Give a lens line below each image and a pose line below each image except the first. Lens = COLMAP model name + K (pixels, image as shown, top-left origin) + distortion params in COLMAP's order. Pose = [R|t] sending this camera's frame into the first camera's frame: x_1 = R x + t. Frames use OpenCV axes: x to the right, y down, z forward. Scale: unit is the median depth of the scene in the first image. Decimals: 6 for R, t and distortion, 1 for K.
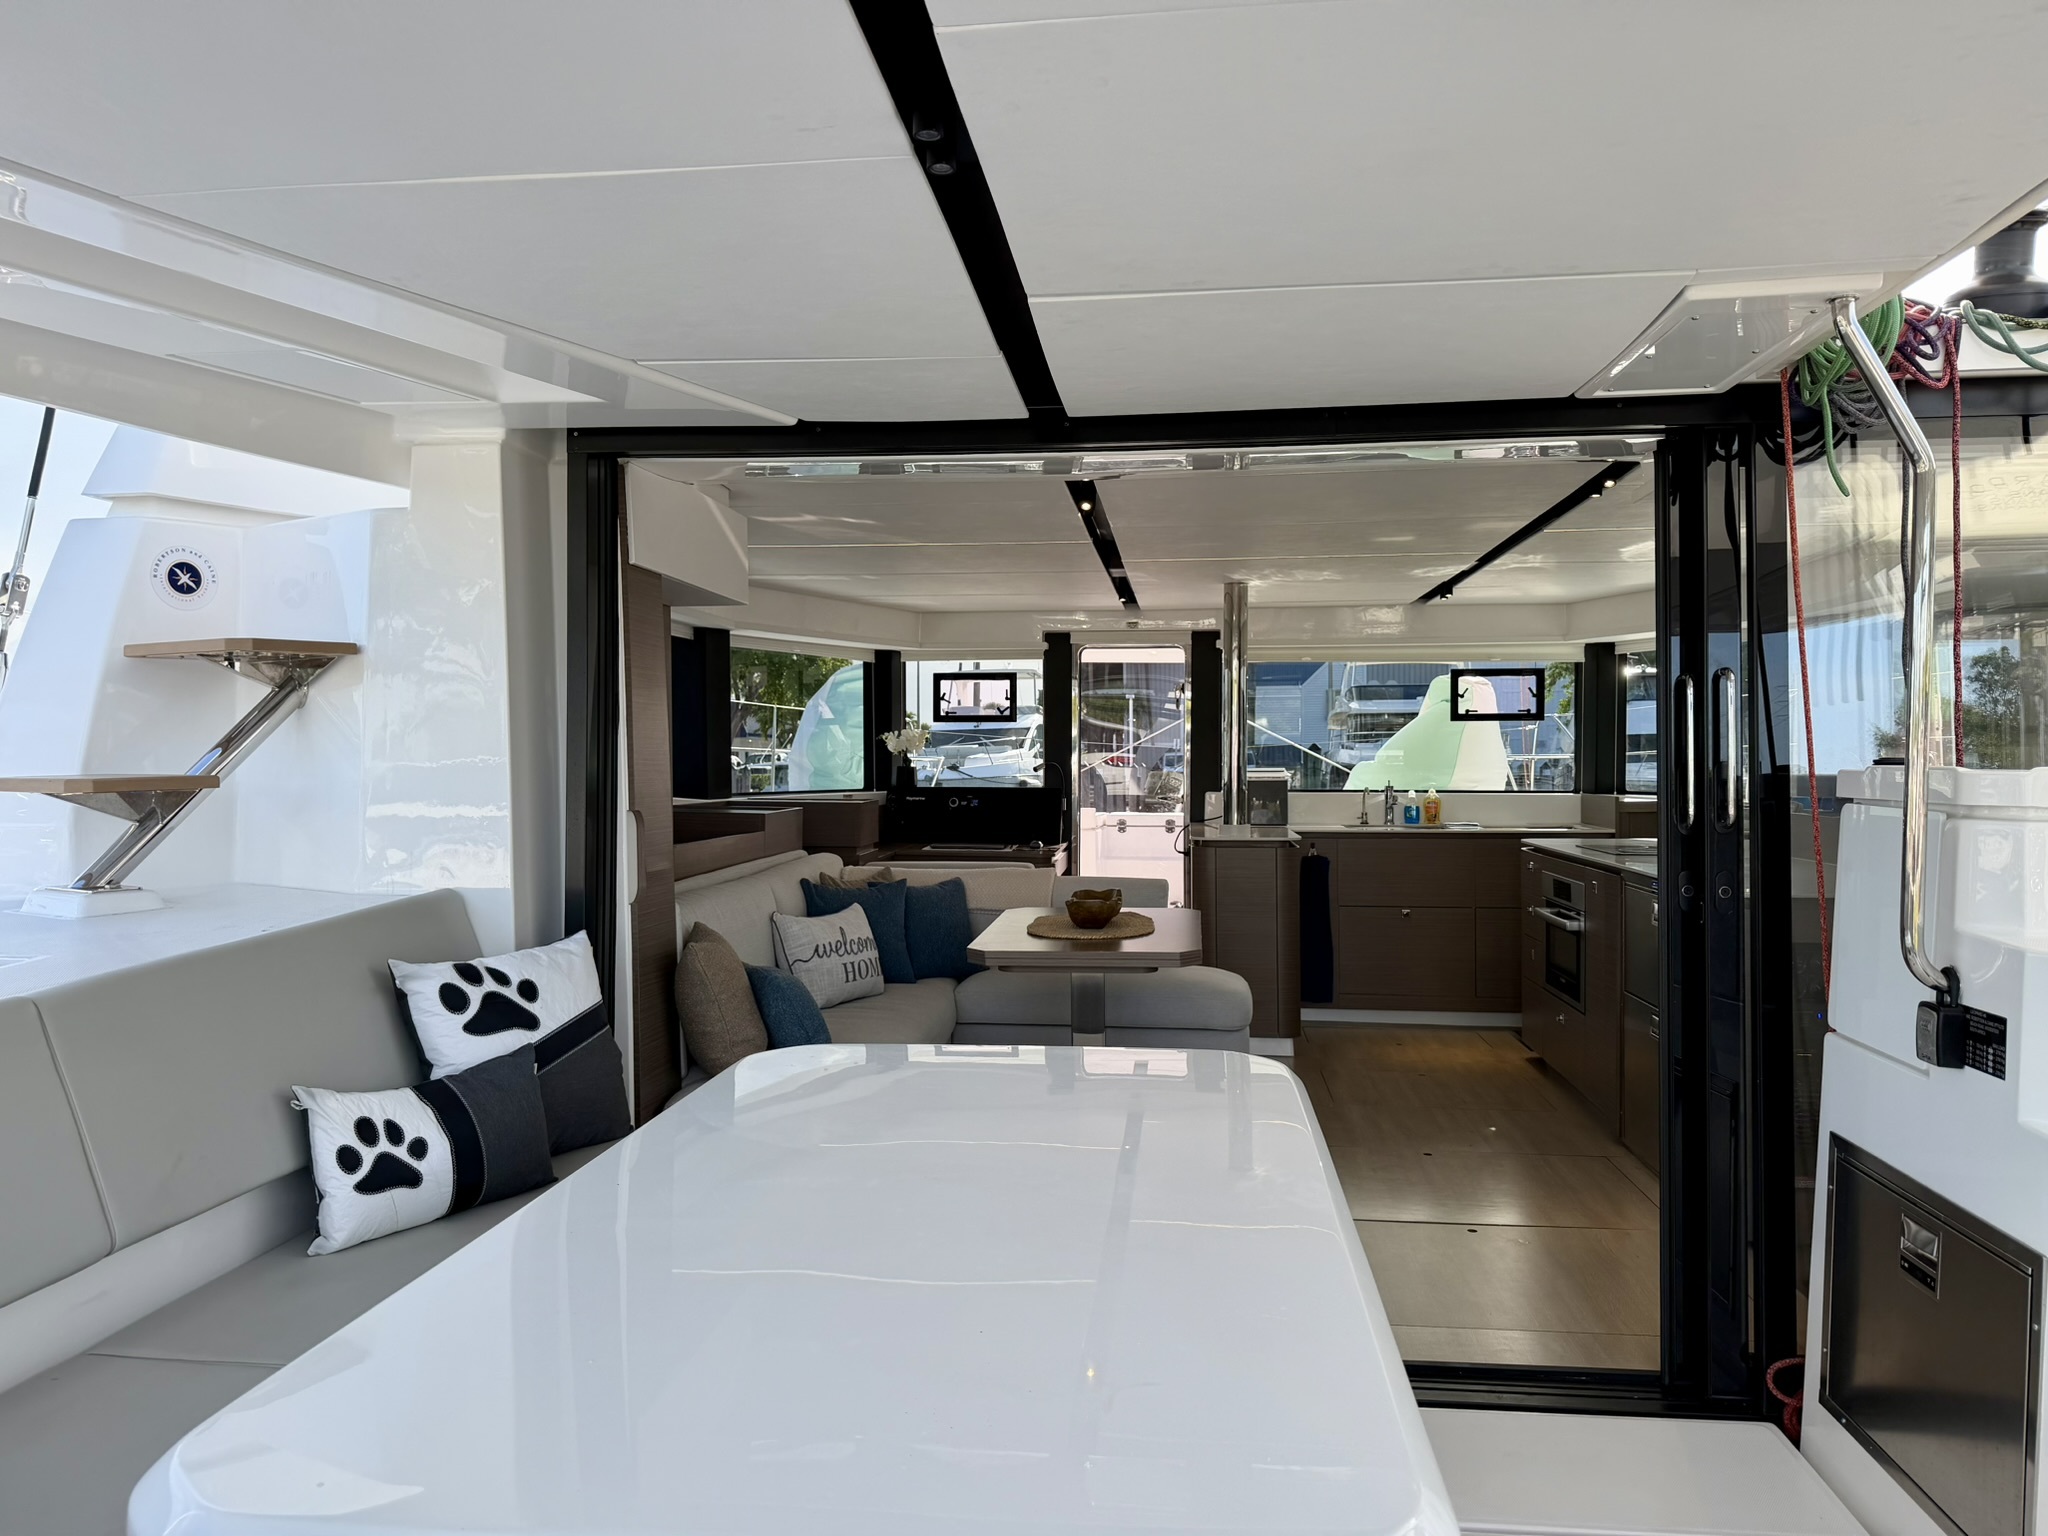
lens RADIAL K [[1467.6, 0, 1024.0], [0, 1467.6, 768.0], [0, 0, 1]] dist [0.128572, -0.211538]
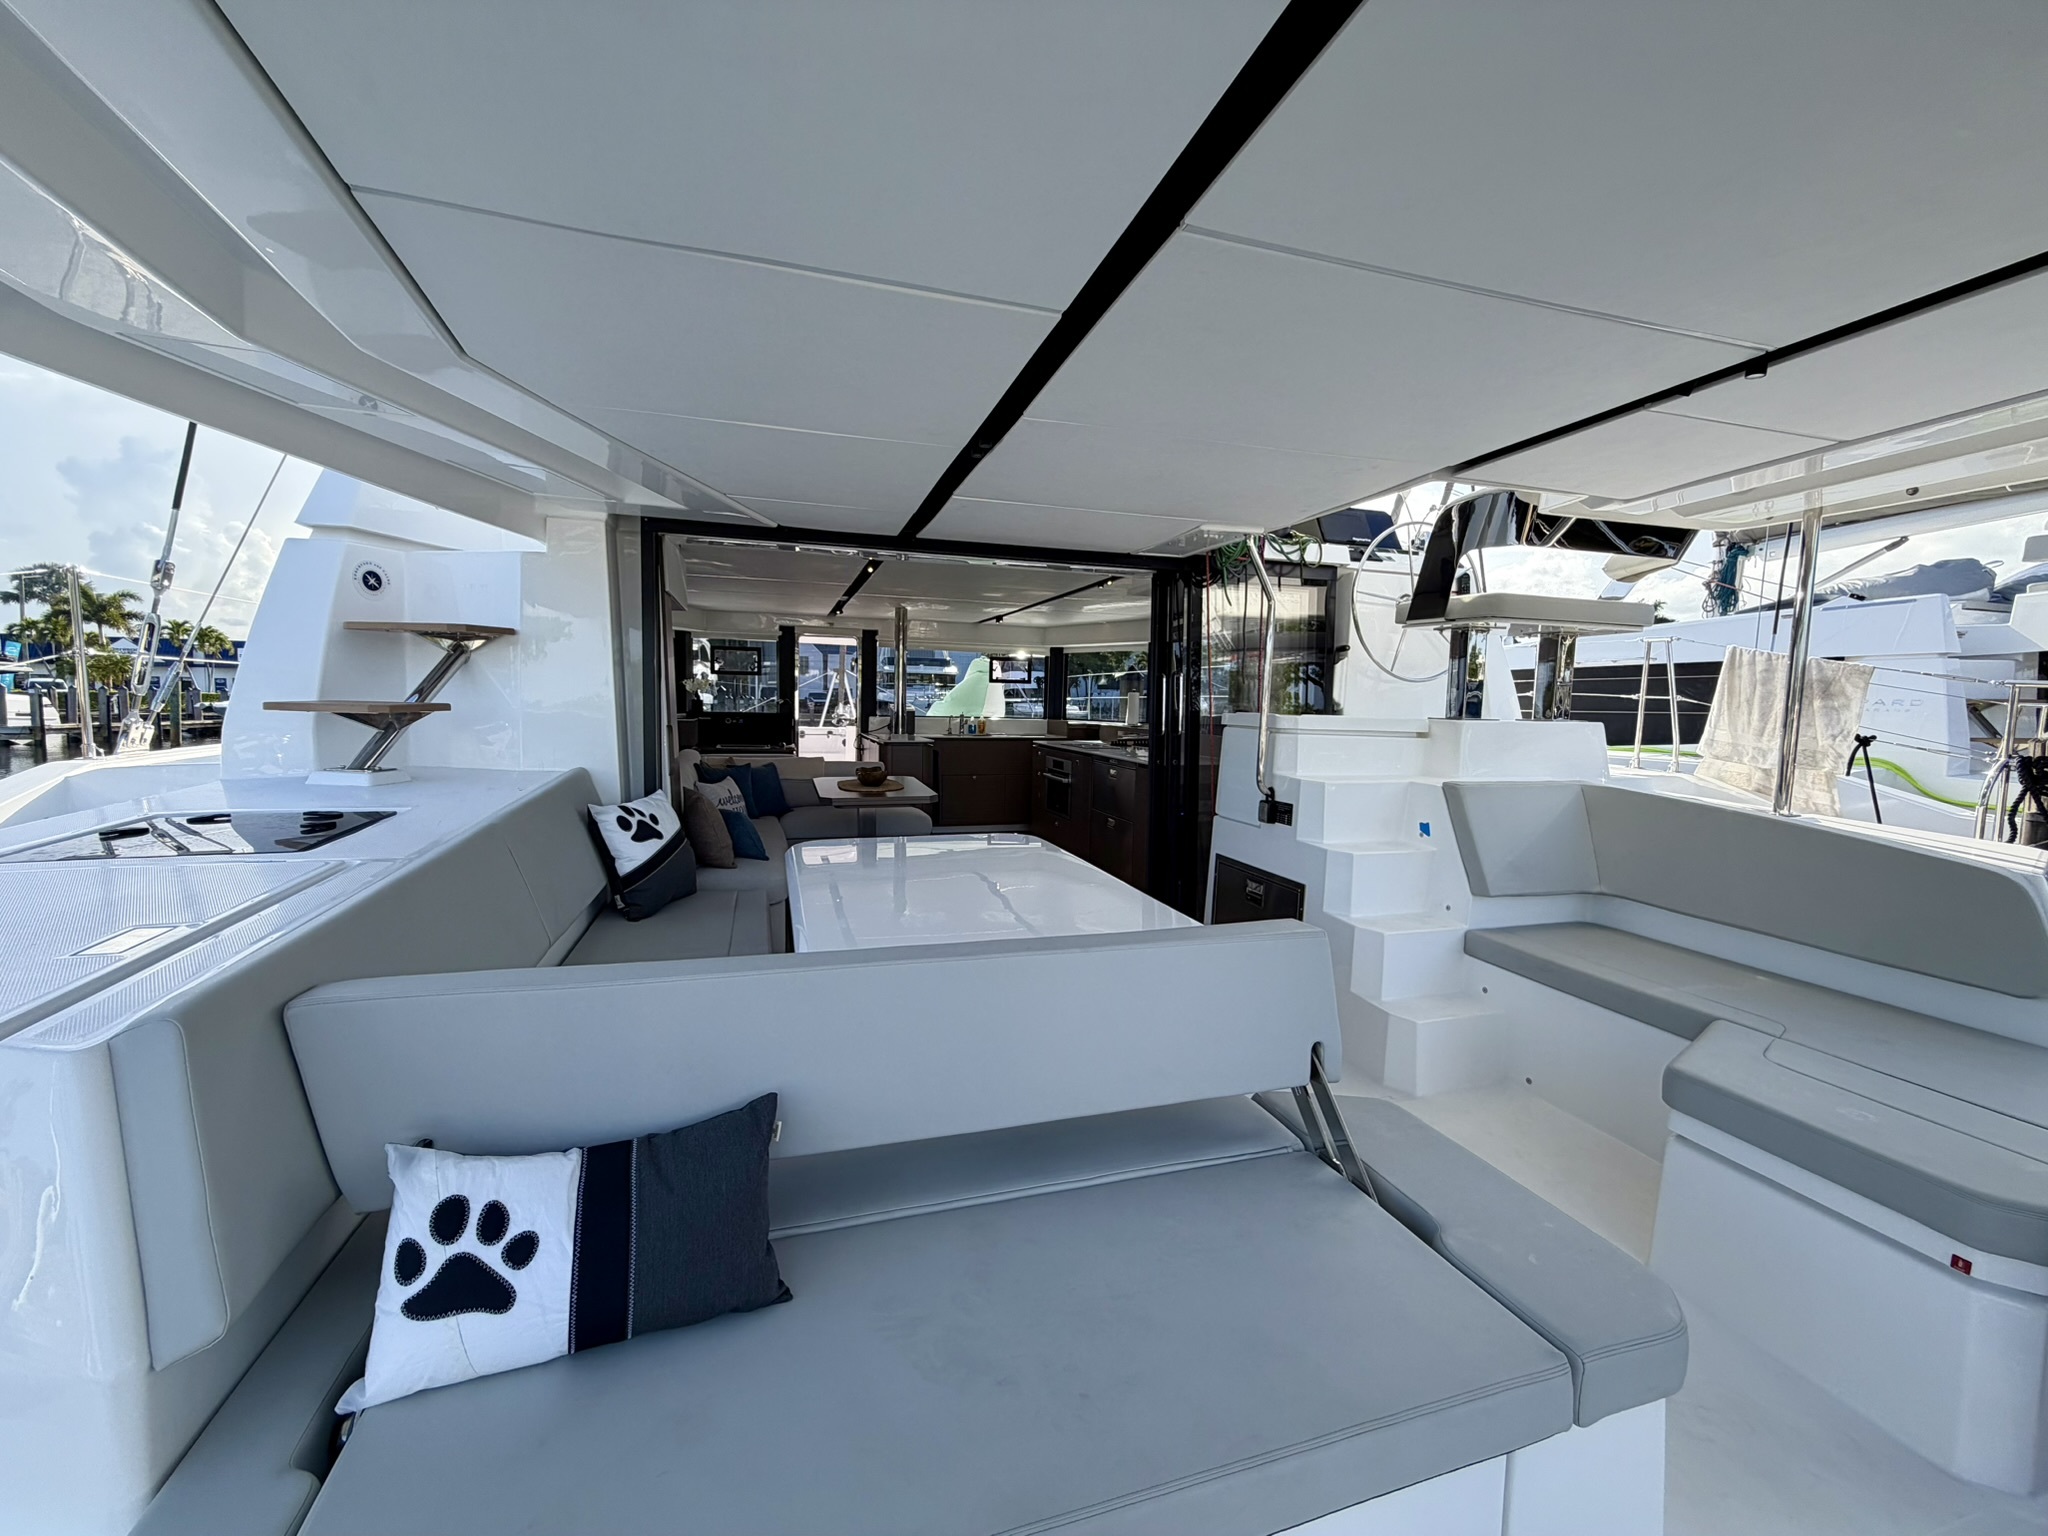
lens RADIAL K [[859.5, 0, 1024.0], [0, 859.5, 768.0], [0, 0, 1]] dist [-0.001803, -0.000334]
pose [[0.910036, -0.011876, 0.414359, -0.320147], [-0.020599, 0.997059, 0.073816, -0.006880], [-0.414017, -0.075711, 0.907115, -0.175611]]
